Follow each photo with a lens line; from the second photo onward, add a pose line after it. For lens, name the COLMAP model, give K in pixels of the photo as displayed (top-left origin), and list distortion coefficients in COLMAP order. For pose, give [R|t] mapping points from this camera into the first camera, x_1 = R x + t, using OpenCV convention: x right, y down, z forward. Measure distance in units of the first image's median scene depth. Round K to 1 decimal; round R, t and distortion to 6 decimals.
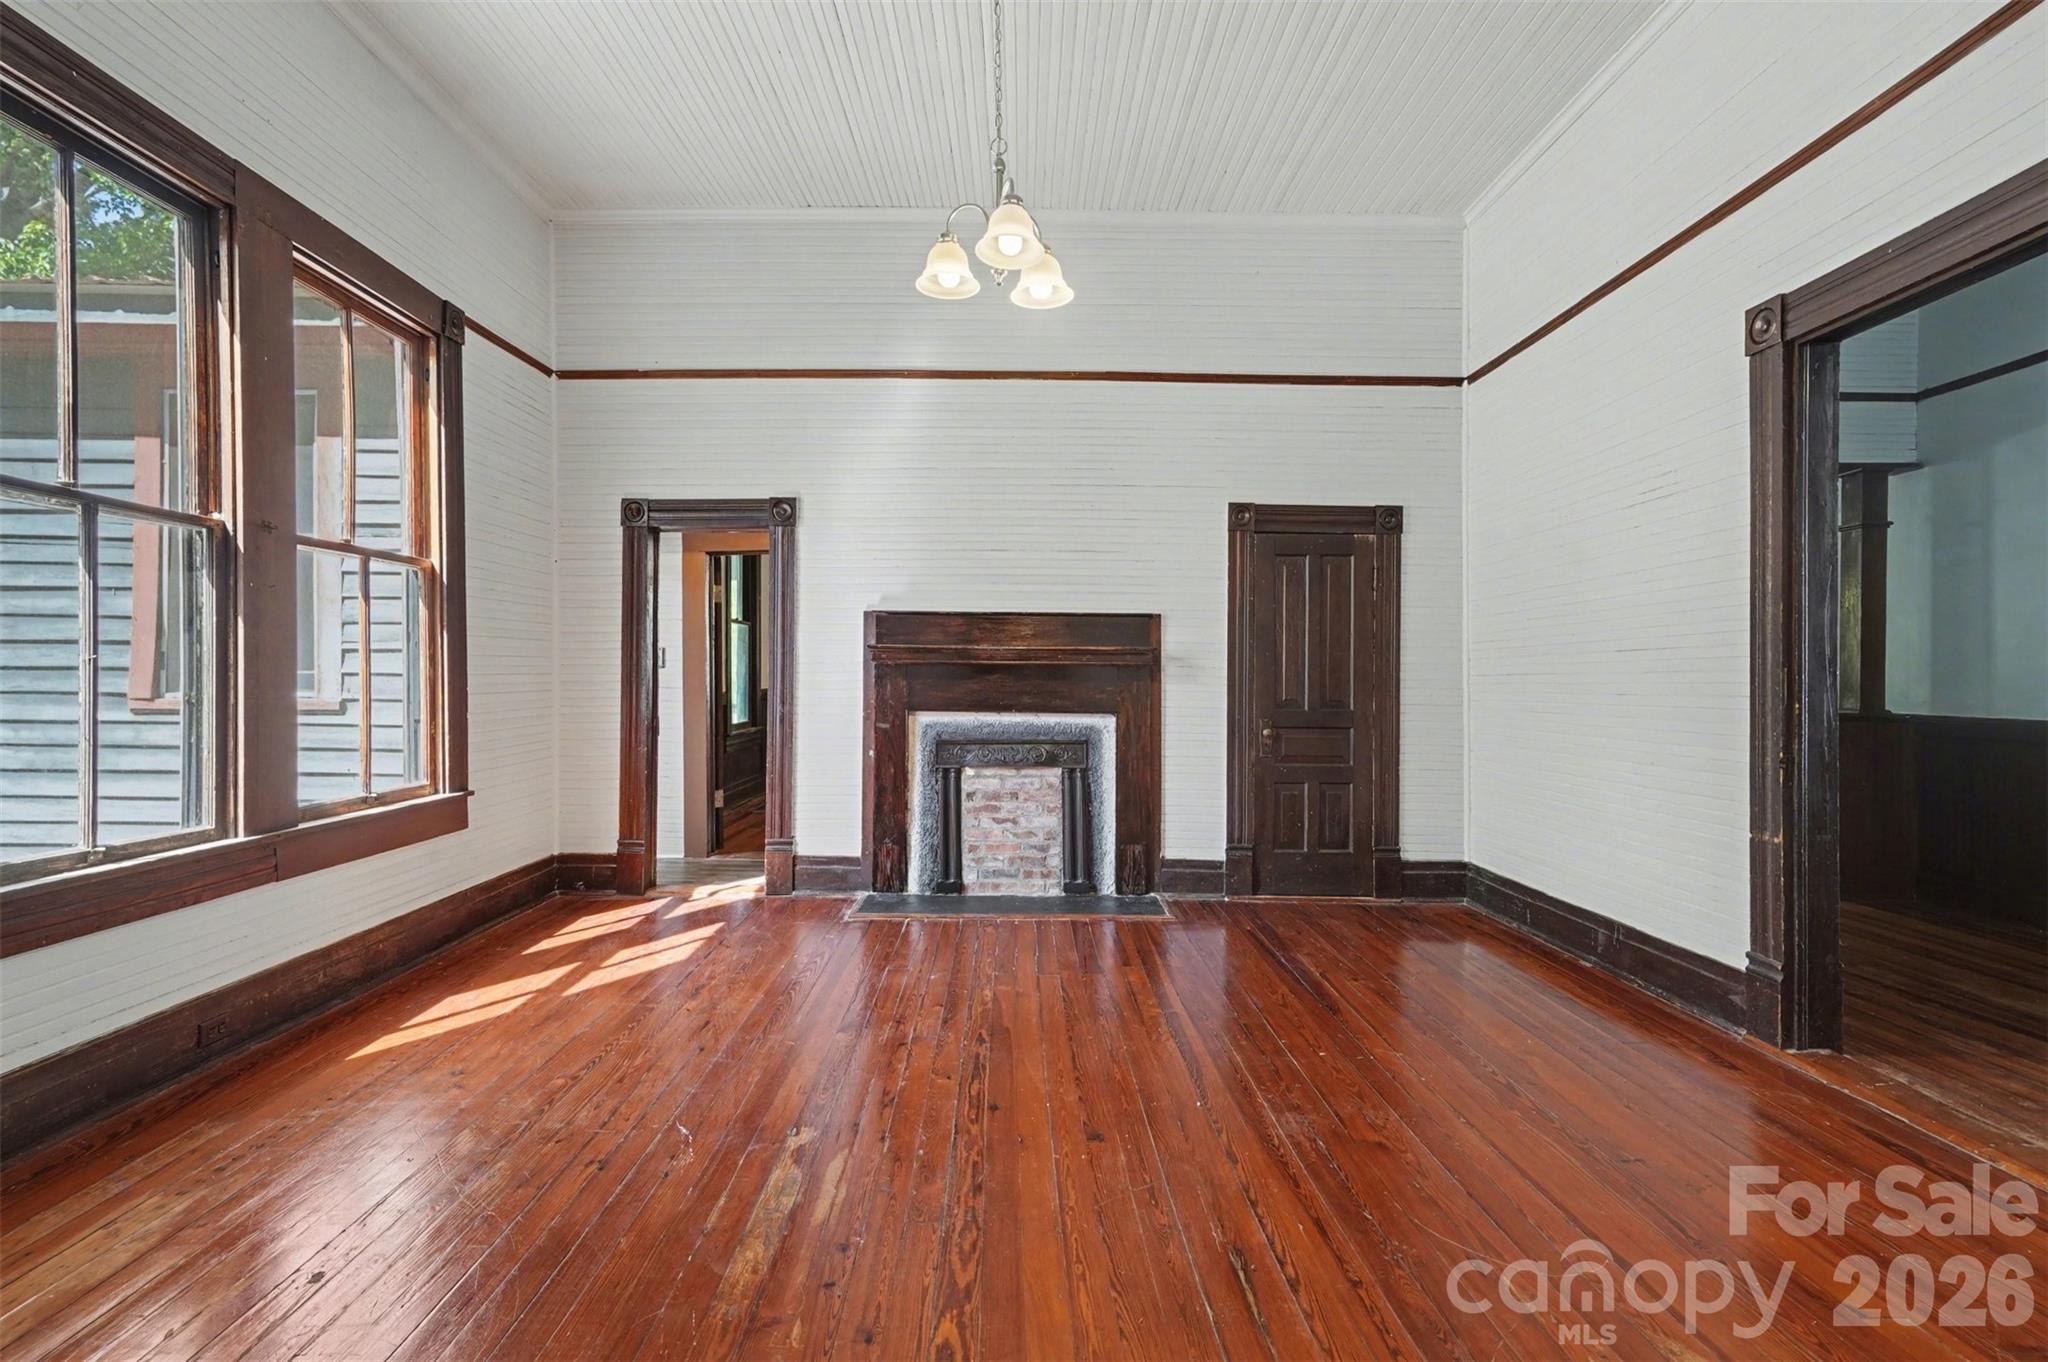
lens RADIAL K [[963.5, 0, 1021.3], [0, 963.5, 679.0], [0, 0, 1]] dist [0.017286, 0.000302]
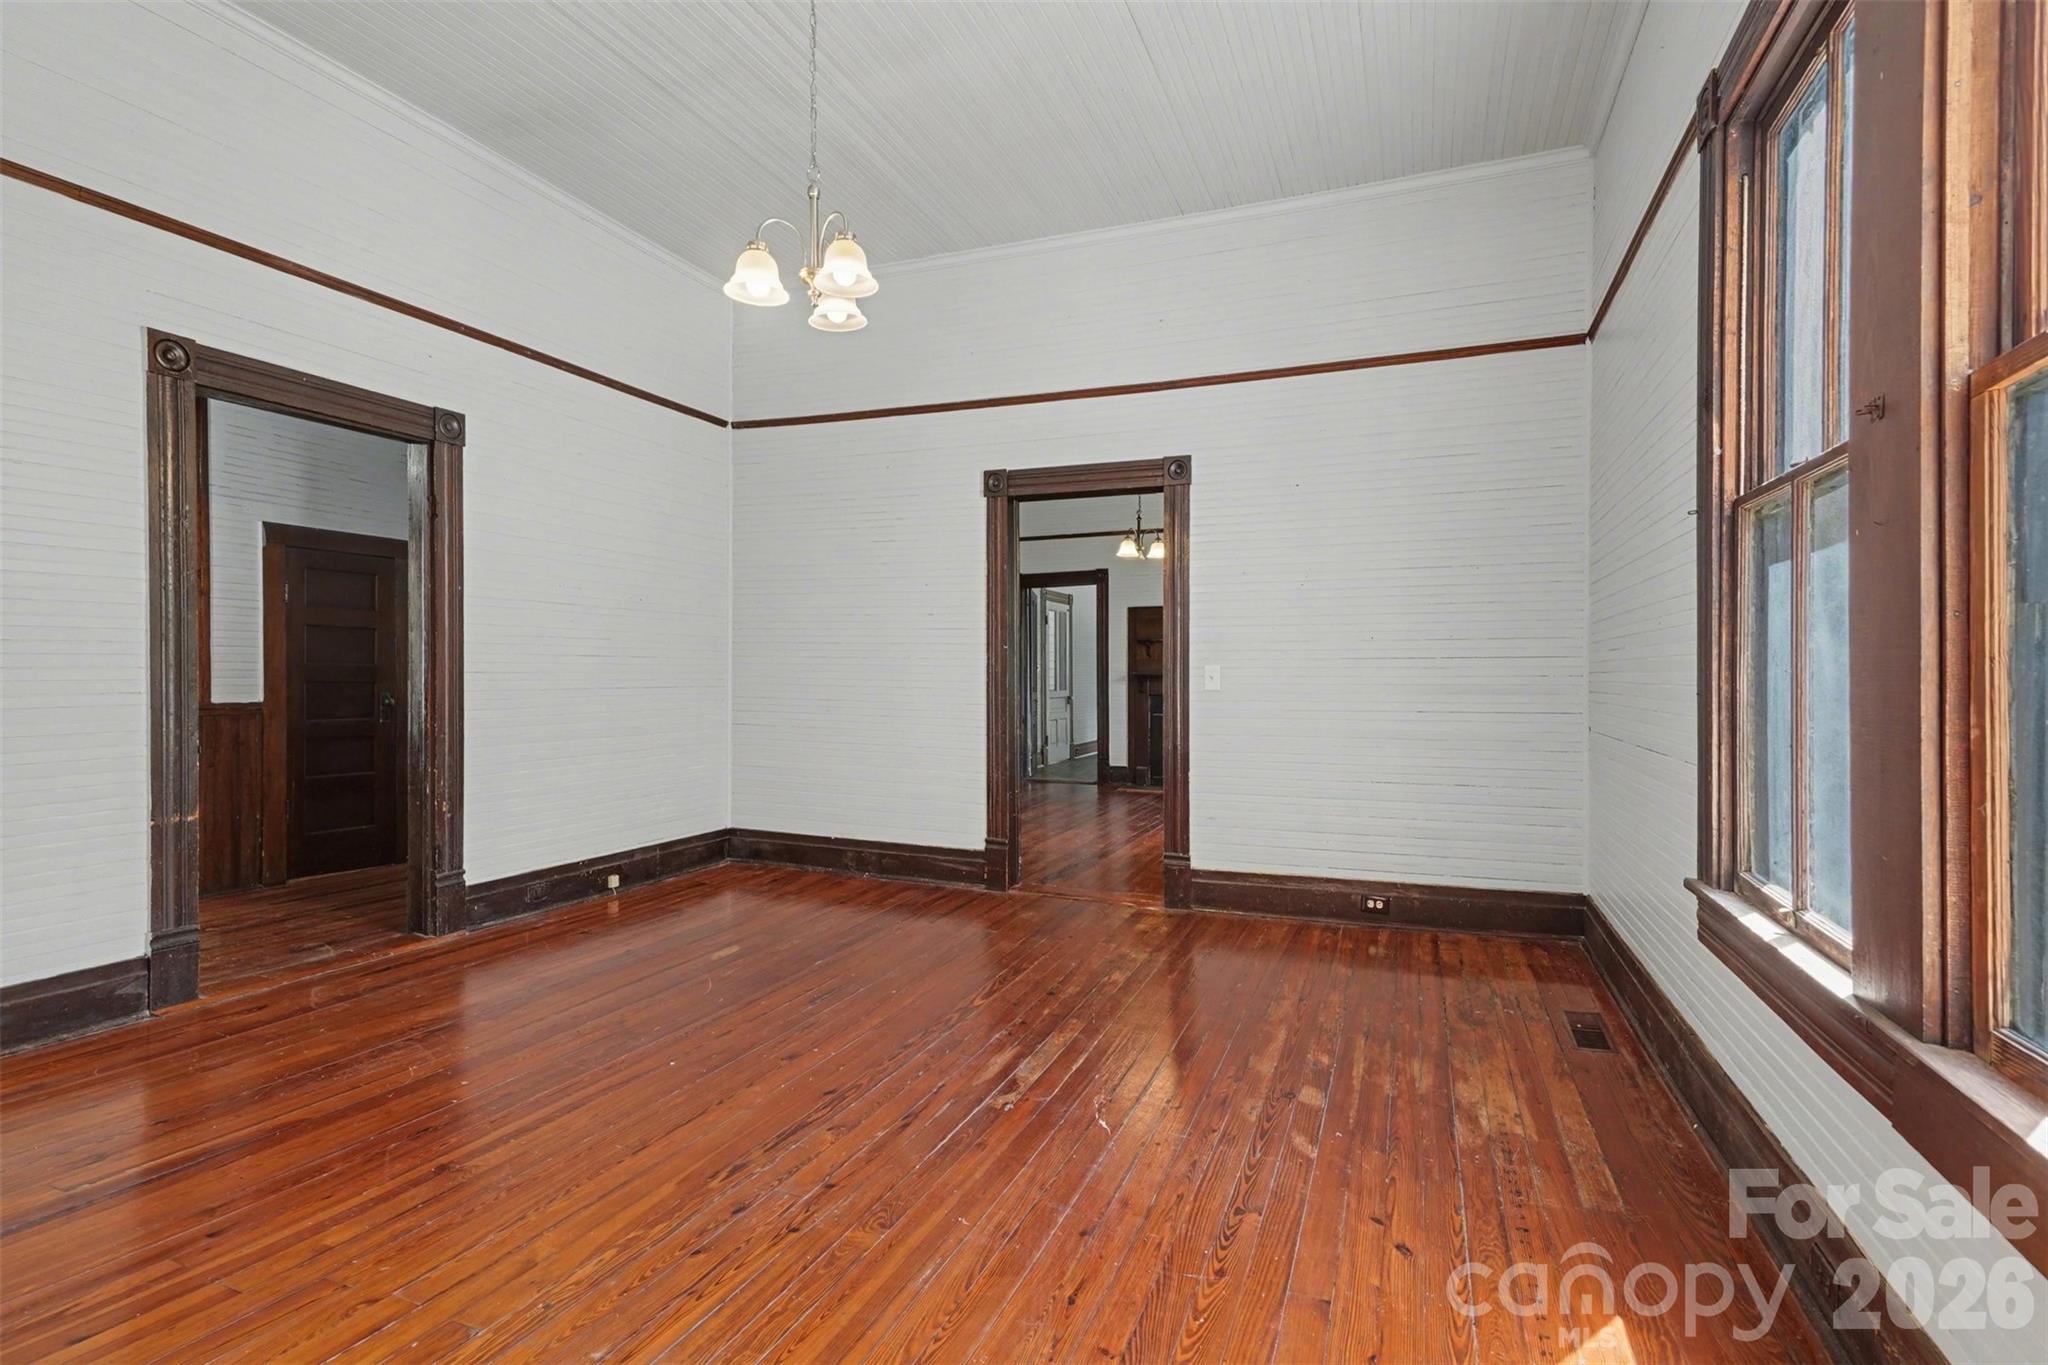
lens RADIAL K [[963.5, 0, 1021.3], [0, 963.5, 680.5], [0, 0, 1]] dist [0.017286, 0.000302]
pose [[-0.923717, -0.015145, 0.382775, -0.579748], [-0.014309, 0.999885, 0.005031, -0.015886], [-0.382807, -0.000829, -0.923828, 1.763530]]
